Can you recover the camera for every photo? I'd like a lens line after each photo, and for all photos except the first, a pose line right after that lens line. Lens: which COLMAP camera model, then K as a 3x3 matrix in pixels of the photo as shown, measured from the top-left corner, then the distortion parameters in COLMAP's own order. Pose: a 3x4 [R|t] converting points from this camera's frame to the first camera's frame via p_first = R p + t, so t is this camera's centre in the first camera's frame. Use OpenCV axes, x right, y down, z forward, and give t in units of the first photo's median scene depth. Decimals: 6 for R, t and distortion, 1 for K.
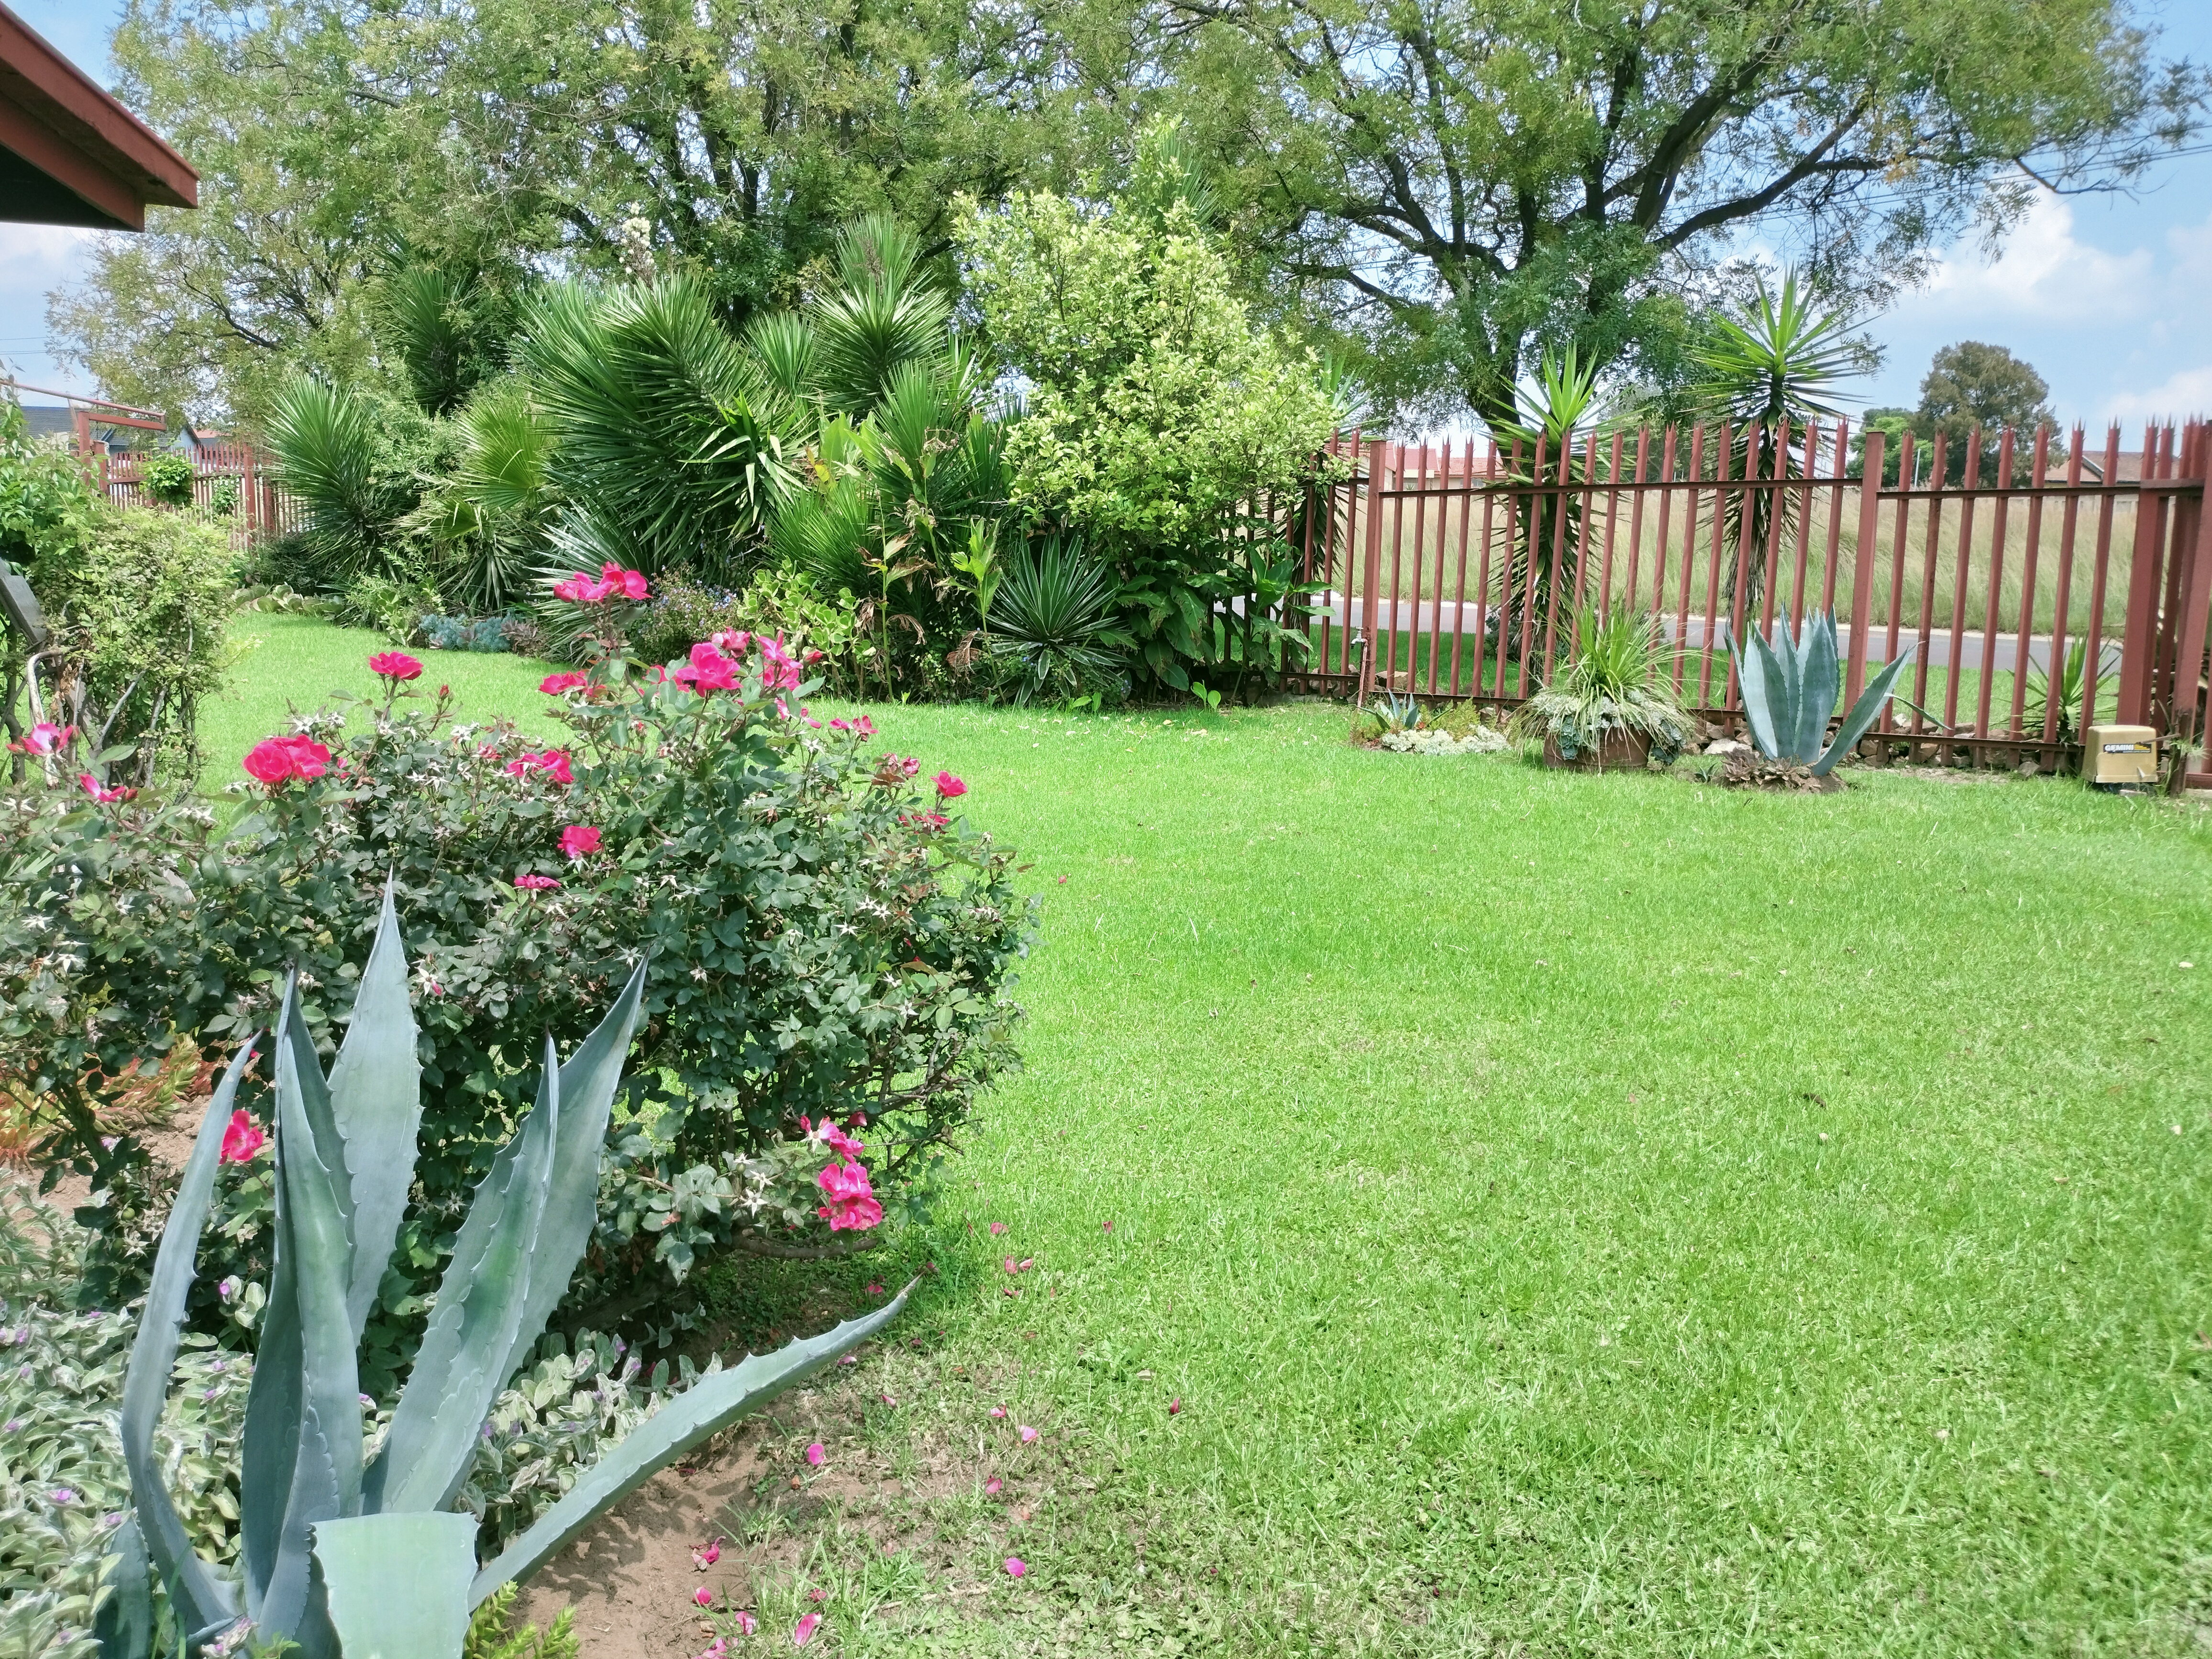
lens RADIAL K [[1743.7, 0, 1060.6], [0, 1743.7, 898.3], [0, 0, 1]] dist [0.118159, -0.241012]
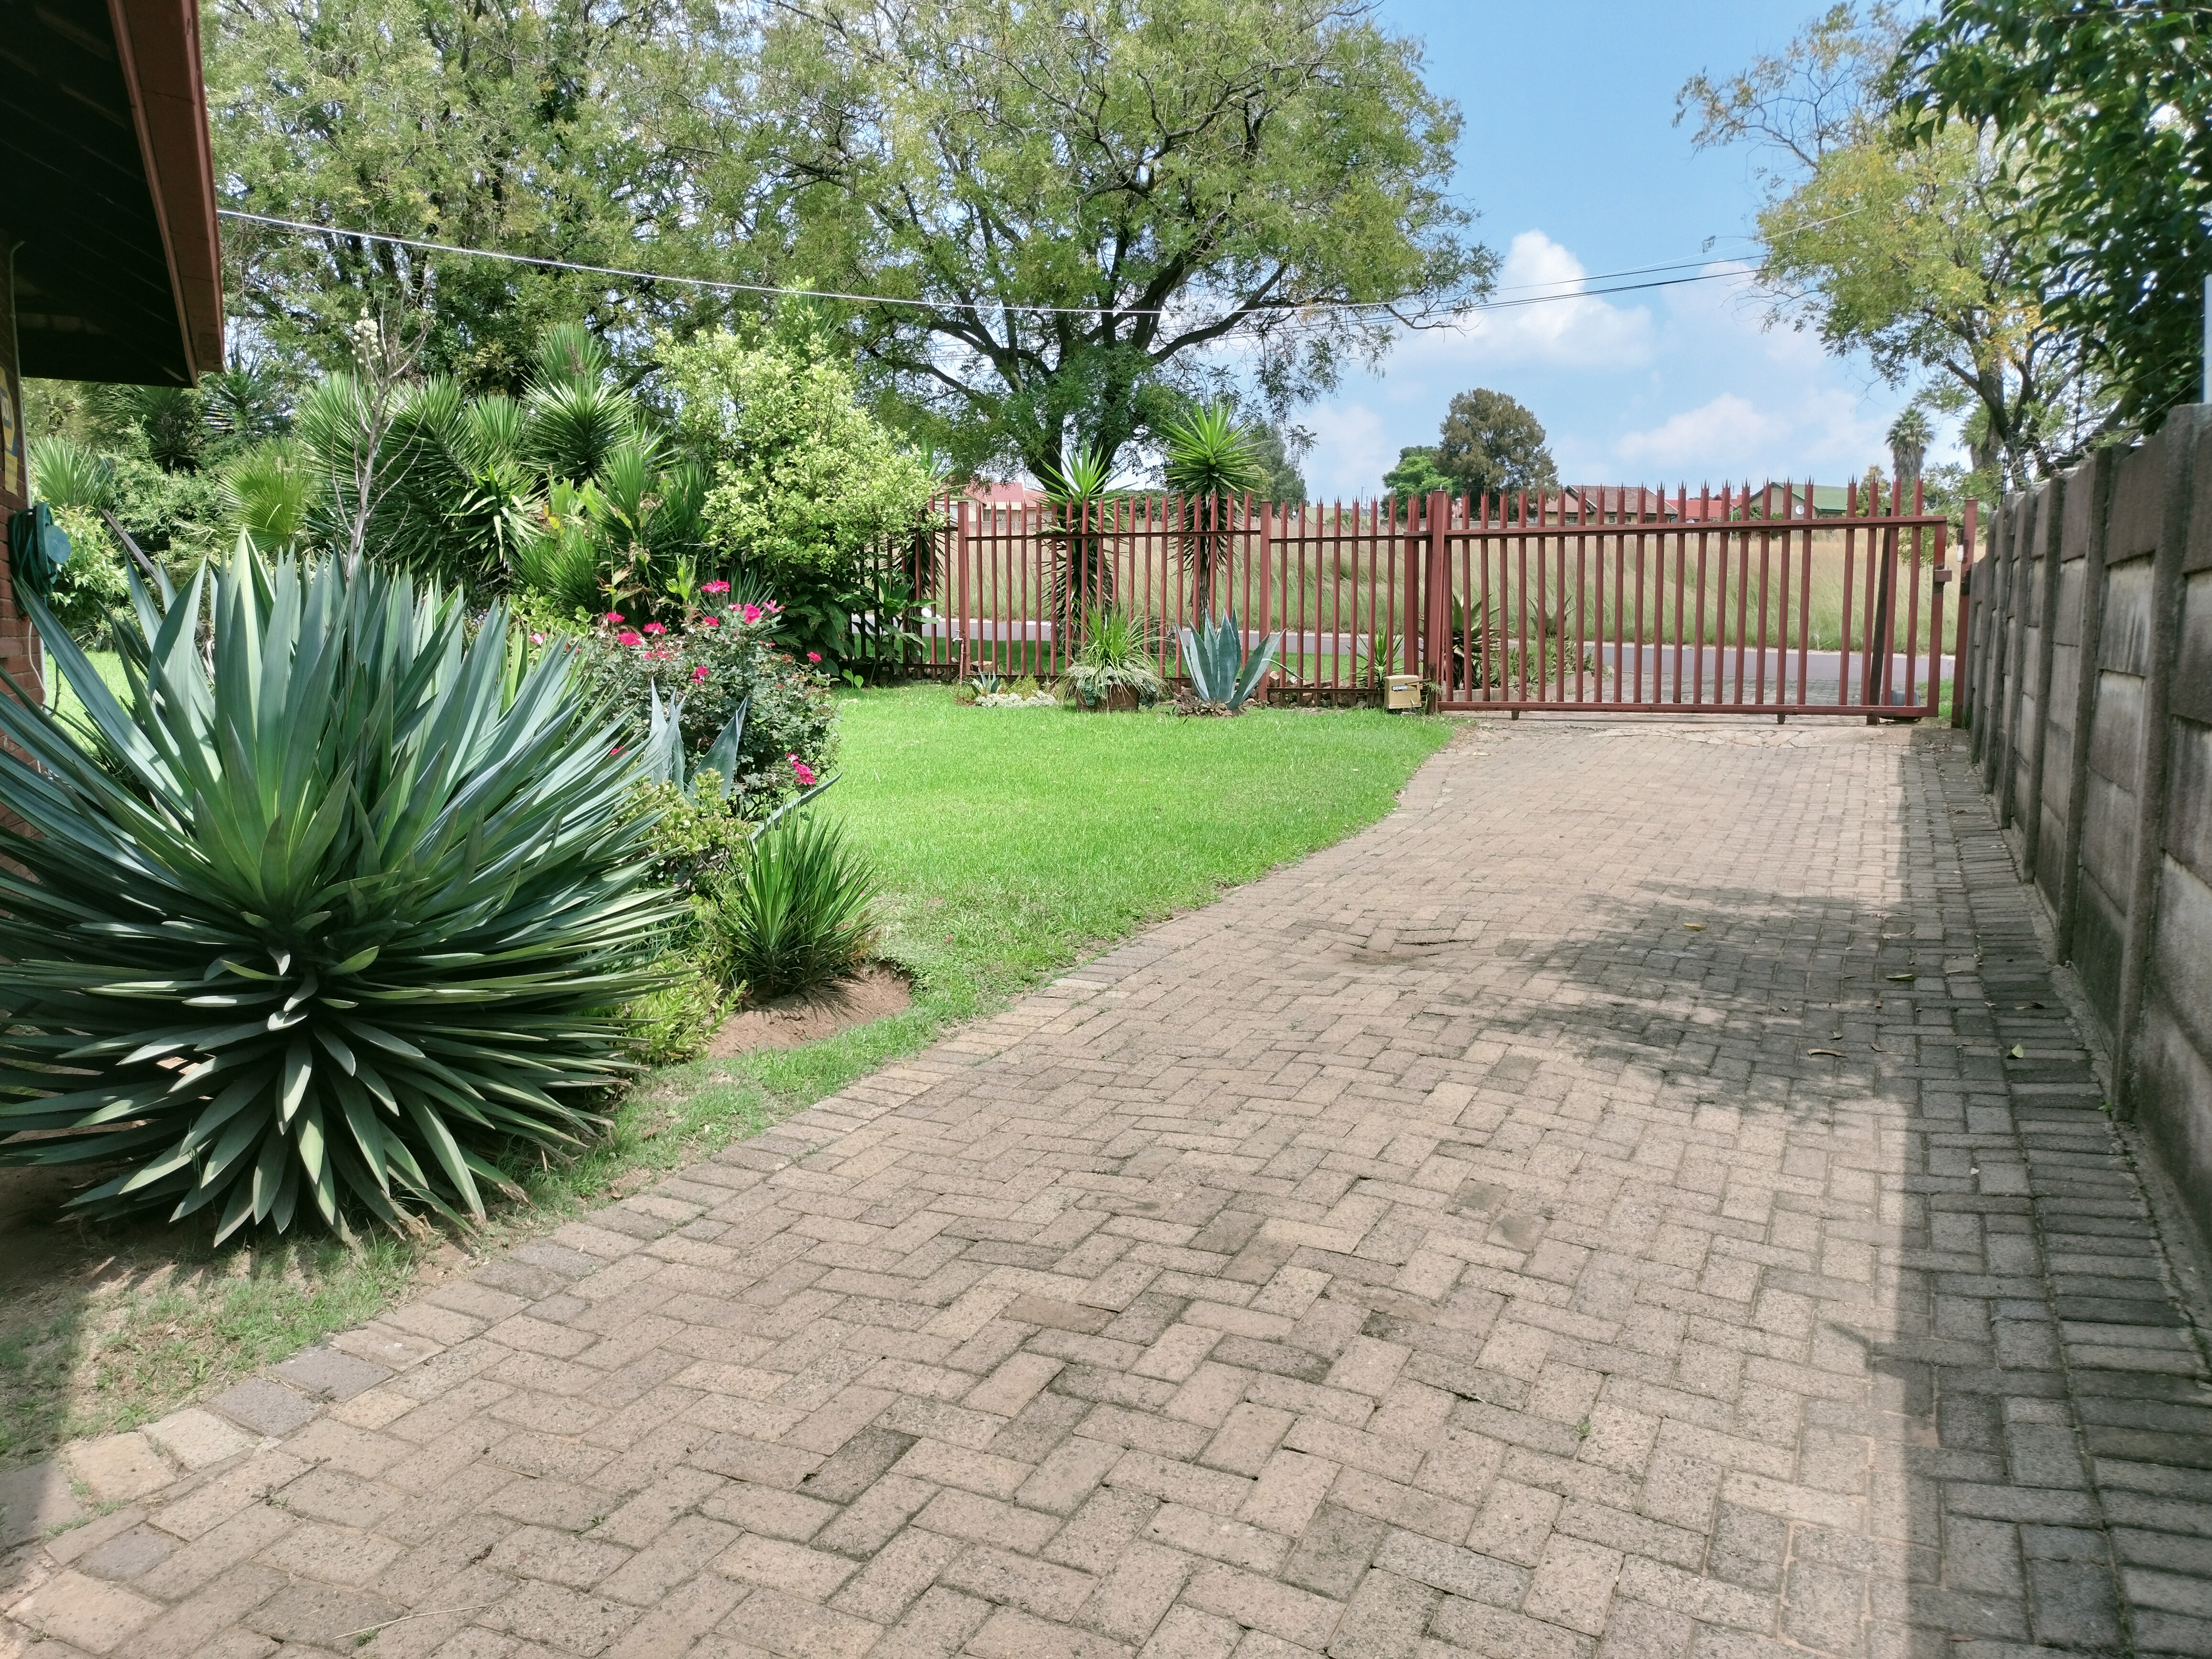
lens RADIAL K [[1646.3, 0, 1106.0], [0, 1646.3, 829.5], [0, 0, 1]] dist [0.021946, -0.021821]
pose [[0.967234, -0.046806, 0.249534, -0.056022], [0.057678, 0.997670, -0.036435, 0.065017], [-0.247248, 0.049634, 0.967680, -0.327511]]
